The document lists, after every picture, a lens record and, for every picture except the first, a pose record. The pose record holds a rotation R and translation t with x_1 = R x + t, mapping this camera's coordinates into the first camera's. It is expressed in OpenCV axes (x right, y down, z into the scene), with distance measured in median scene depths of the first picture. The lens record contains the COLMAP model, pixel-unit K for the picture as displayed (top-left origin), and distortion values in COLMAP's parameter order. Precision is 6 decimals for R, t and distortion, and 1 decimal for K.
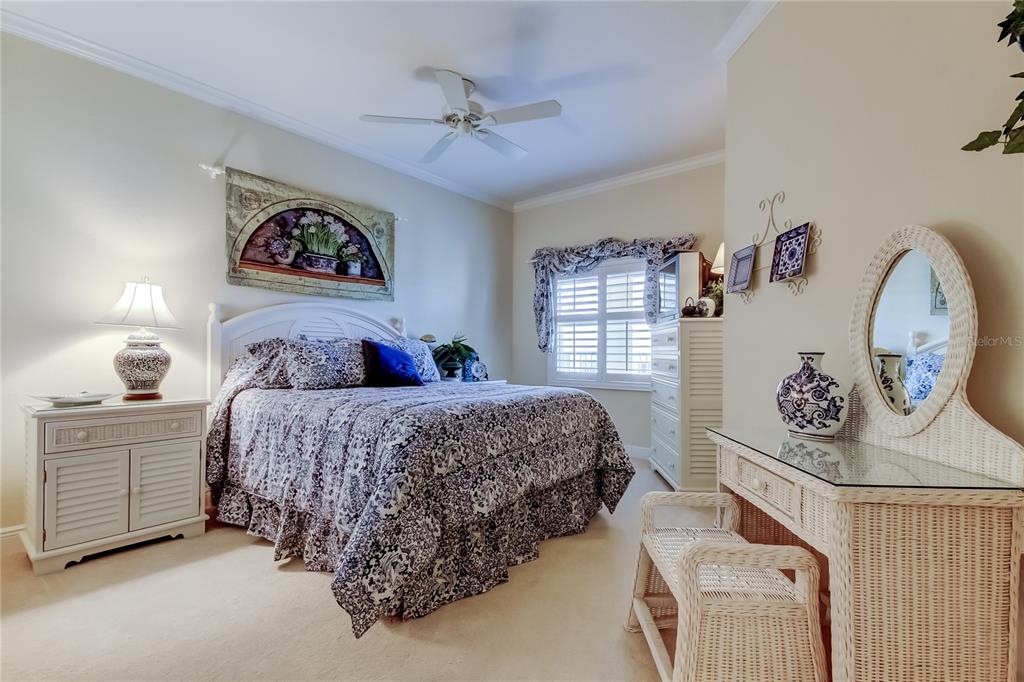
lens RADIAL K [[478.1, 0, 513.1], [0, 478.1, 353.3], [0, 0, 1]] dist [0.018856, -0.000582]
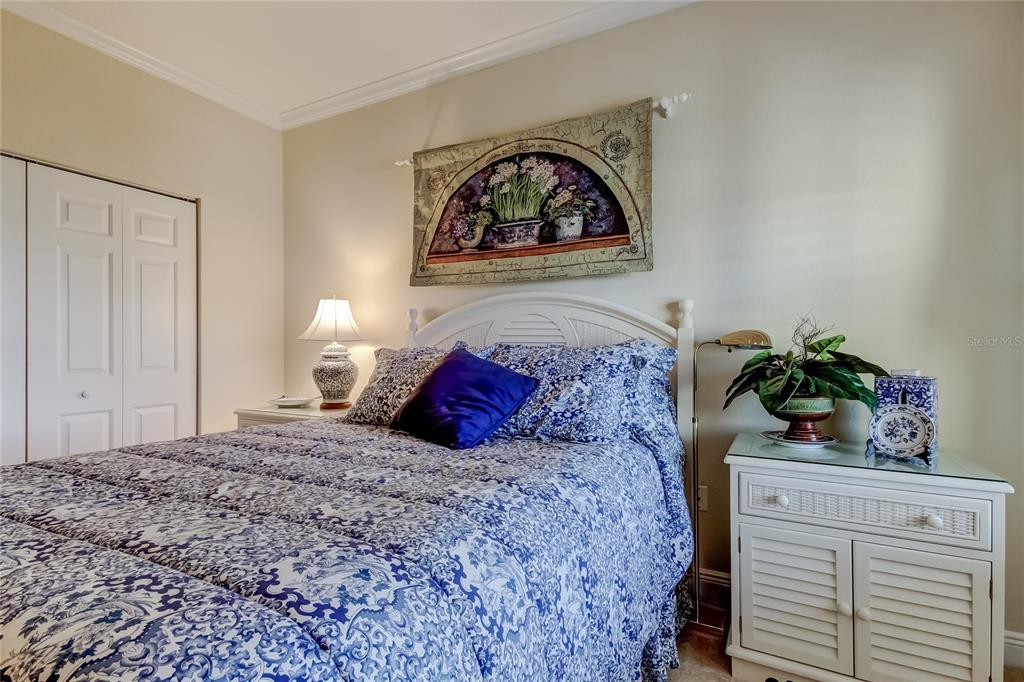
lens RADIAL K [[478.1, 0, 513.1], [0, 478.1, 353.3], [0, 0, 1]] dist [0.018856, -0.000582]
pose [[0.218392, 0.000649, -0.975861, 0.259959], [-0.004717, 0.999989, -0.000390, -0.019672], [0.975850, 0.004688, 0.218393, 0.866513]]
